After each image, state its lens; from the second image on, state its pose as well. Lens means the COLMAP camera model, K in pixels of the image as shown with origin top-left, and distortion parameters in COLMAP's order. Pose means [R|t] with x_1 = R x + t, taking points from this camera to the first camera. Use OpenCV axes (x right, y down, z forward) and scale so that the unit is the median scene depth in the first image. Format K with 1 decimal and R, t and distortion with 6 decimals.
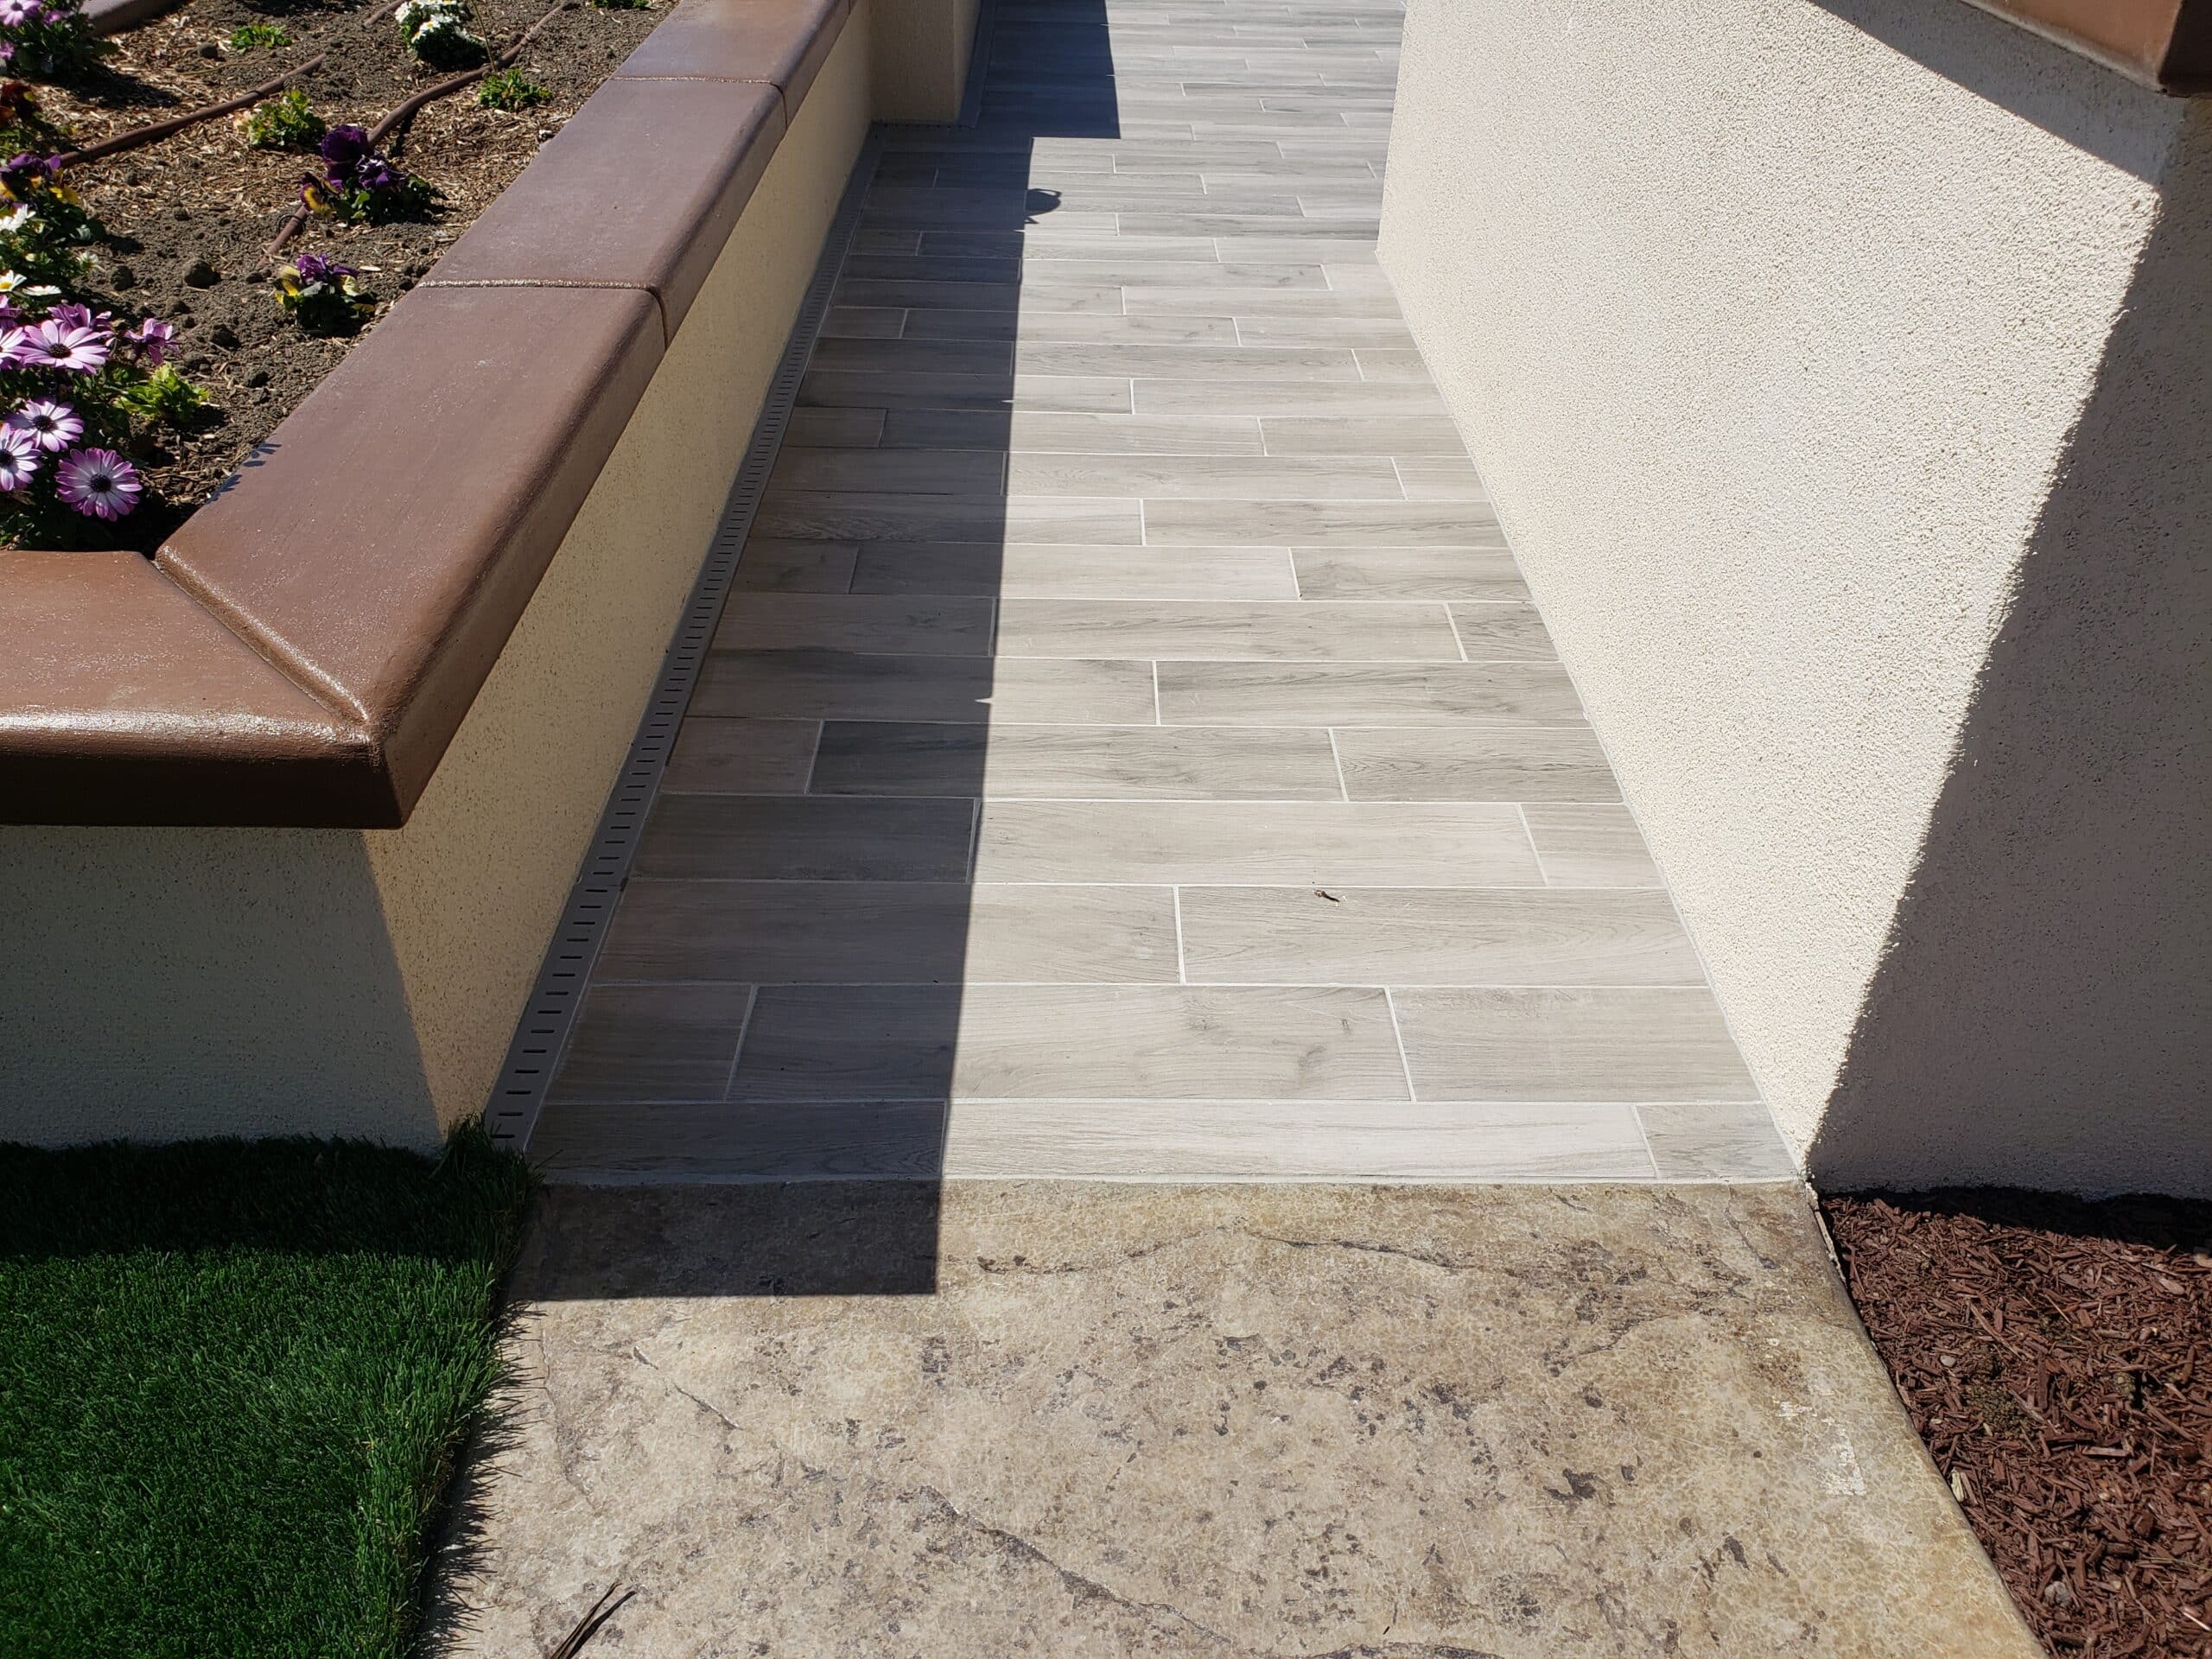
lens RADIAL K [[1652.6, 0, 1131.8], [0, 1652.6, 773.4], [0, 0, 1]] dist [0.009779, -0.006222]
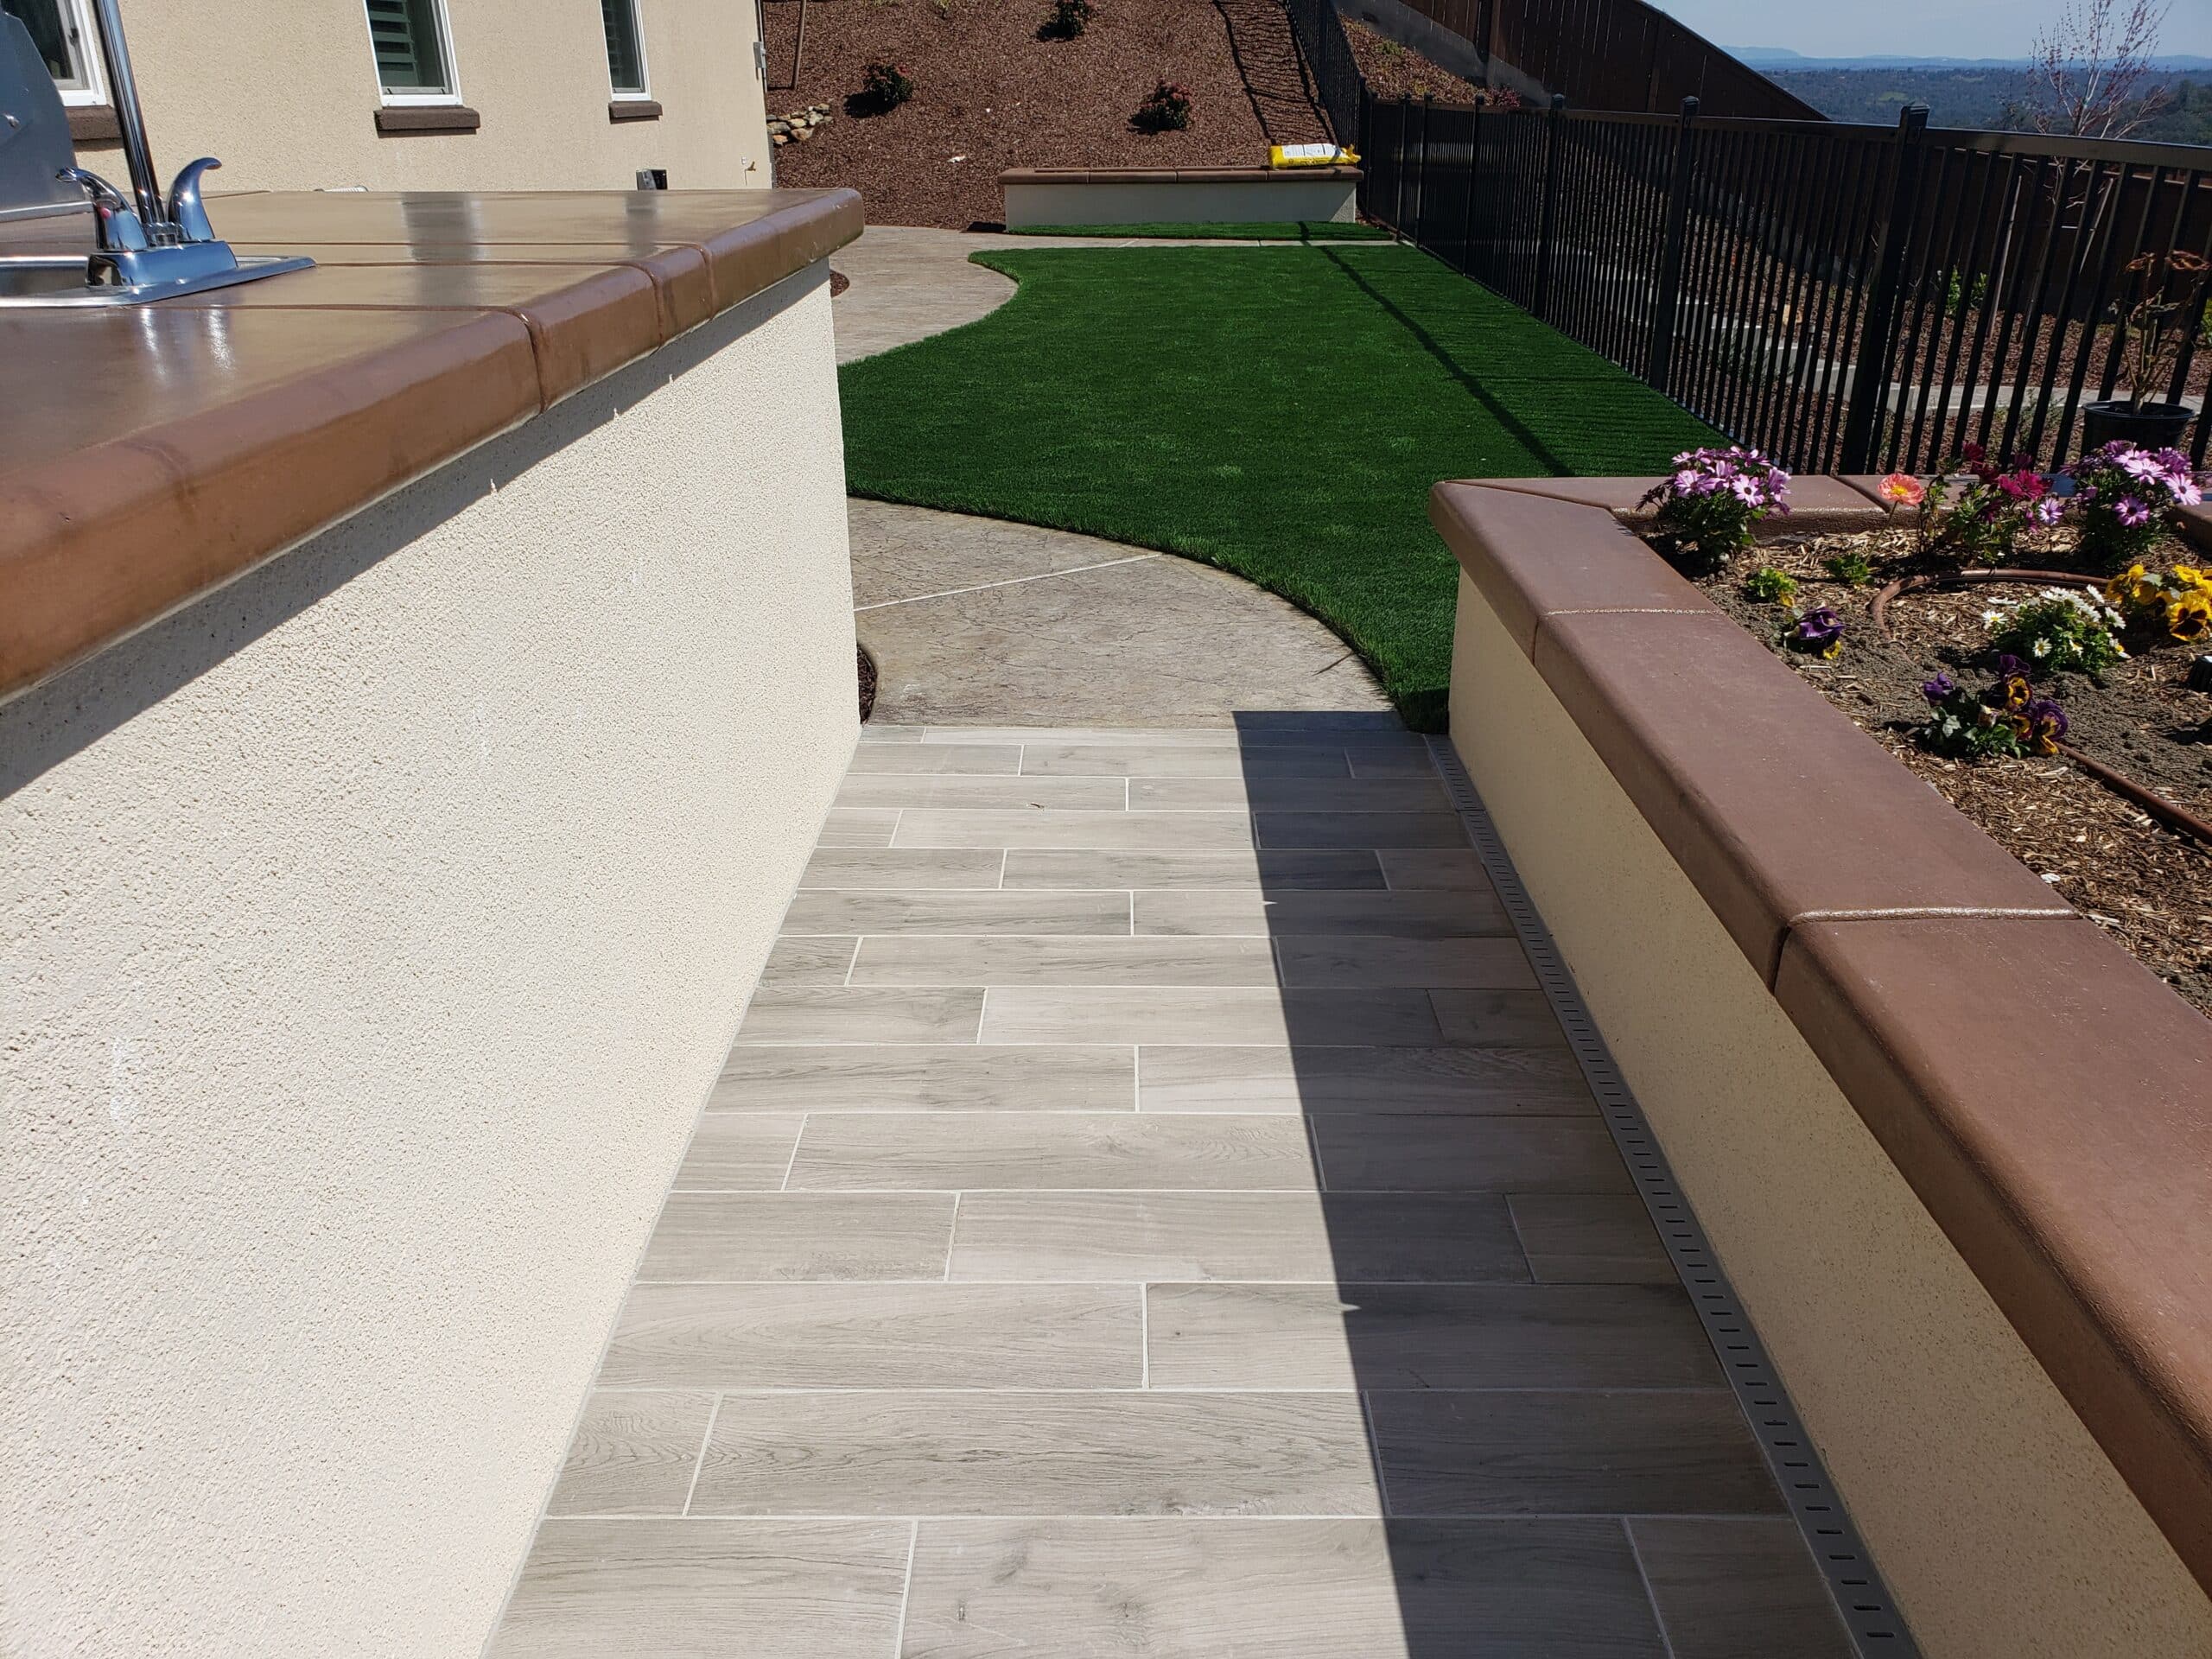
lens RADIAL K [[1652.6, 0, 1104.8], [0, 1652.6, 832.3], [0, 0, 1]] dist [0.009779, -0.006222]
pose [[-0.999246, -0.030996, 0.023360, 0.008783], [0.004033, 0.515689, 0.856767, -1.170166], [-0.038603, 0.856215, -0.515175, 1.634515]]
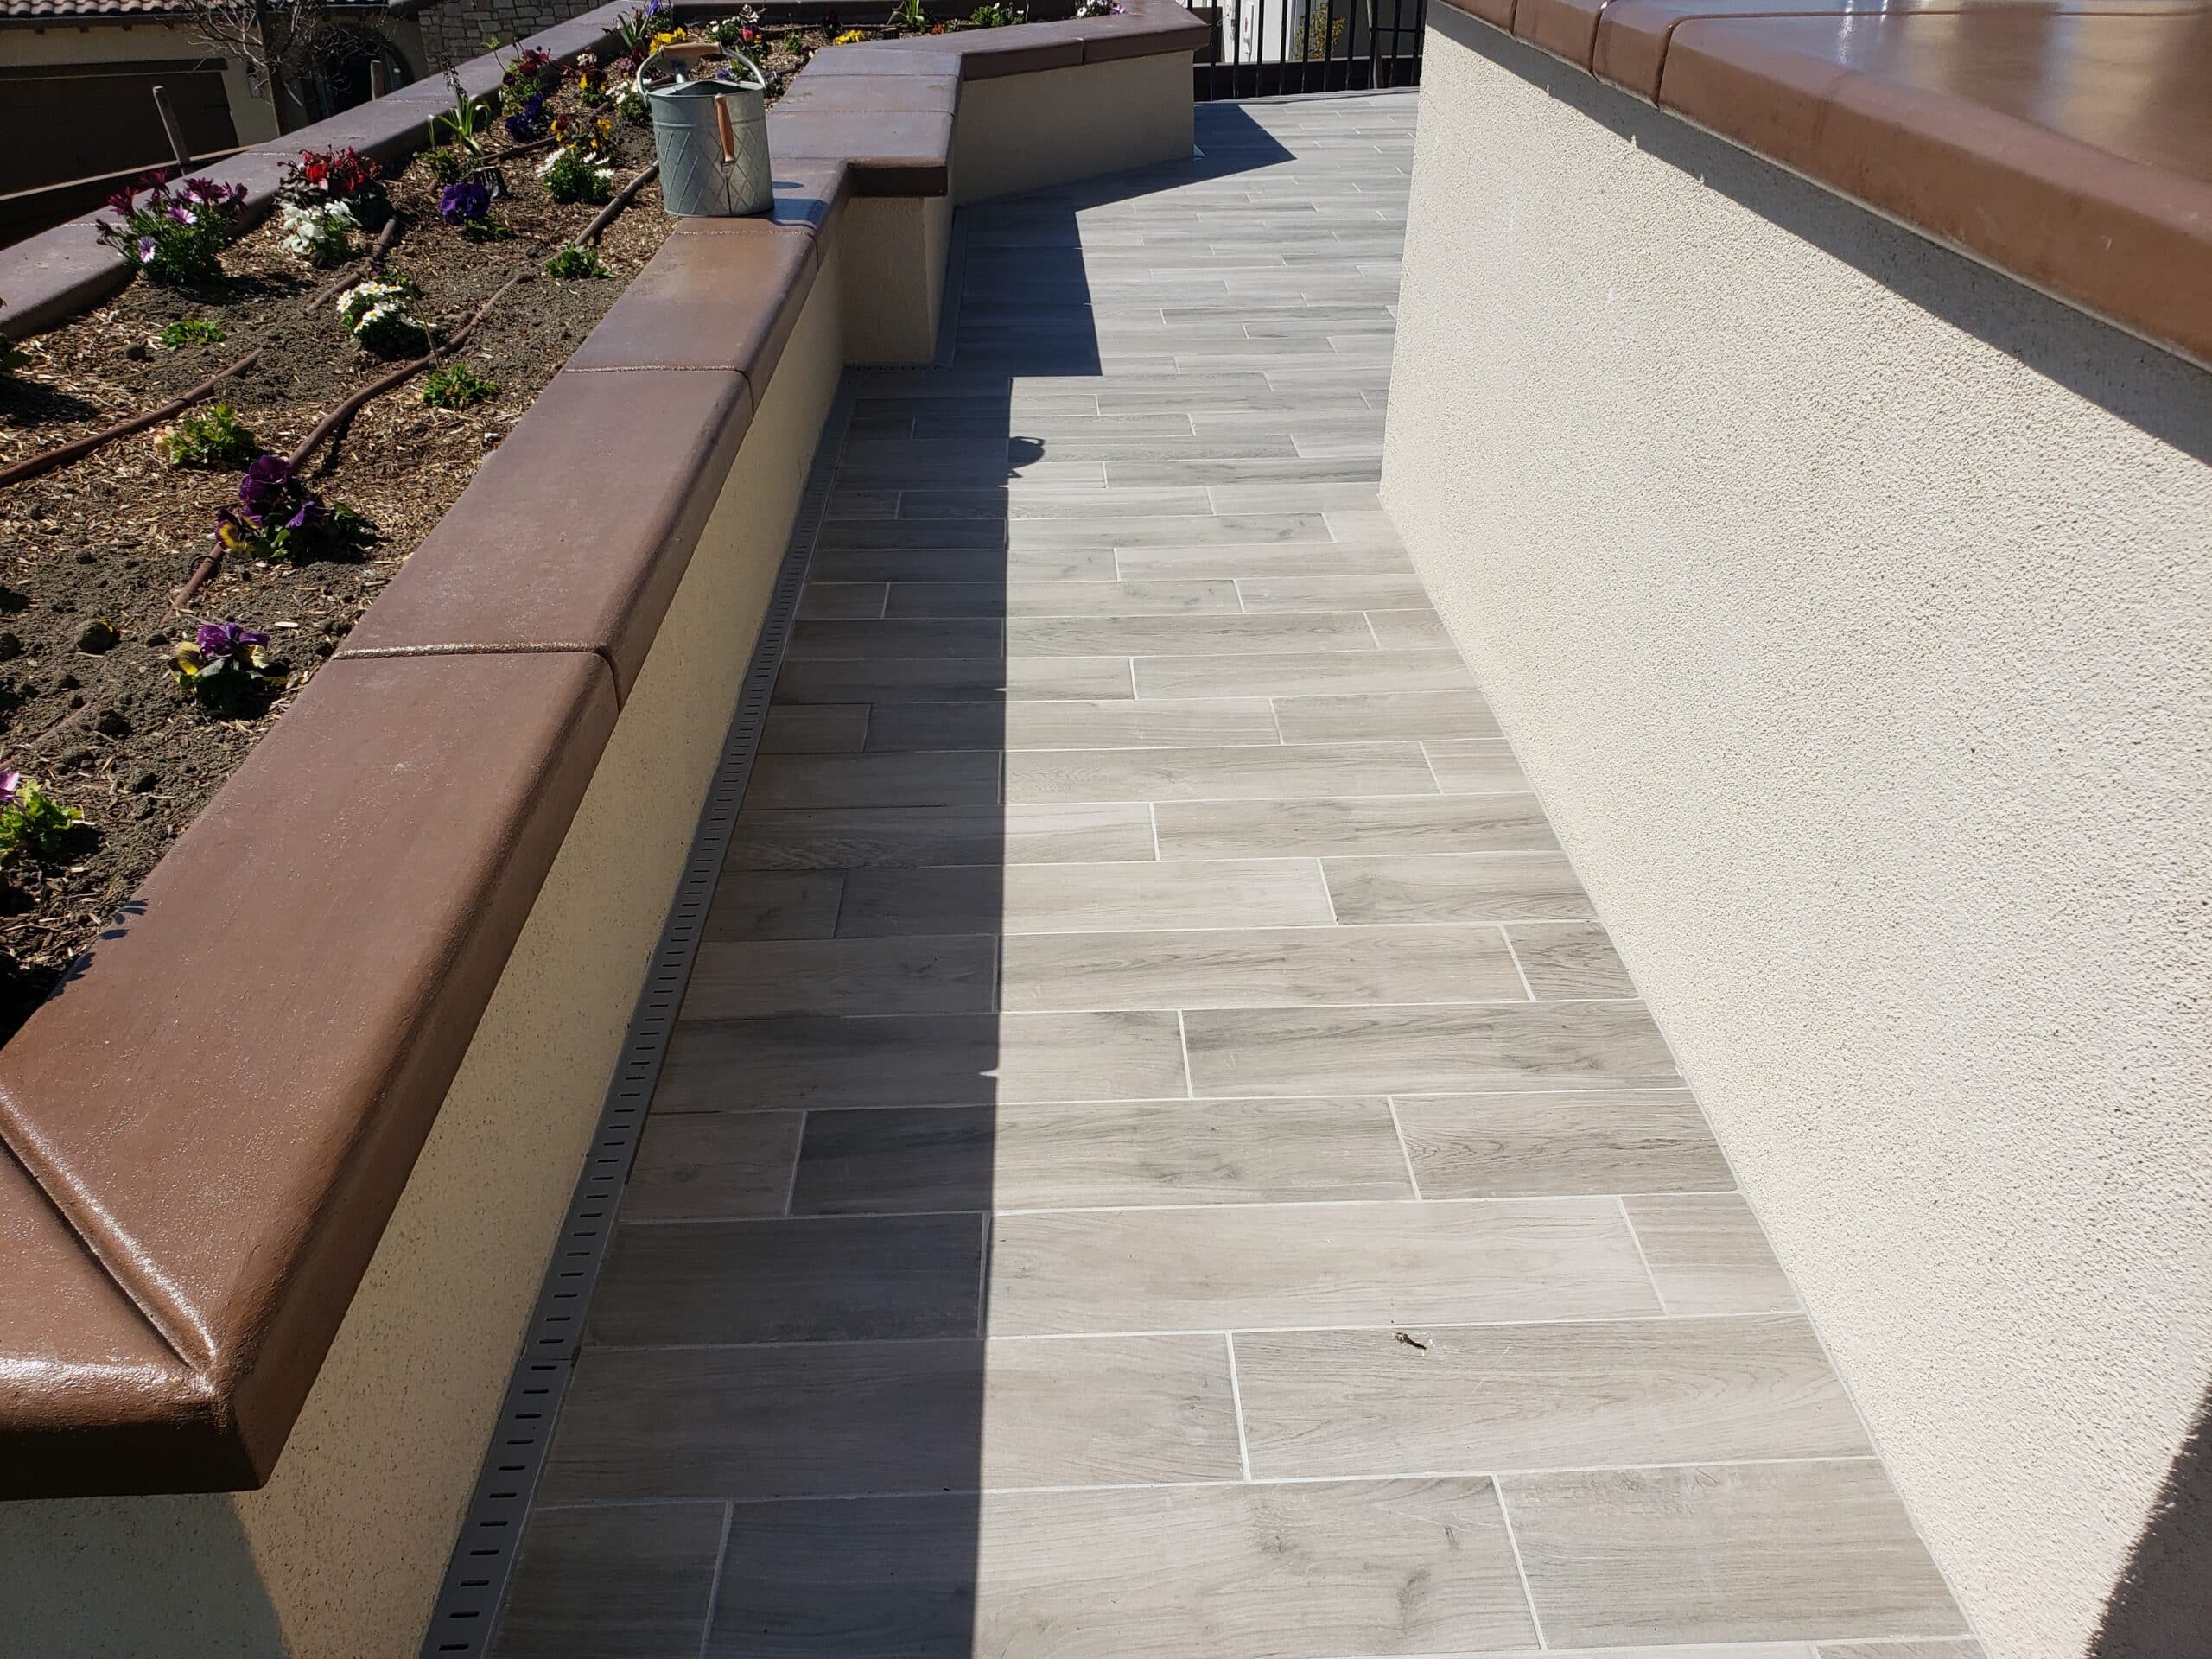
lens RADIAL K [[1652.6, 0, 1112.6], [0, 1652.6, 827.3], [0, 0, 1]] dist [0.009779, -0.006222]
pose [[0.999367, -0.035565, -0.001208, -0.019008], [0.035399, 0.997027, -0.068435, -0.115679], [0.003638, 0.068348, 0.997655, 0.118673]]
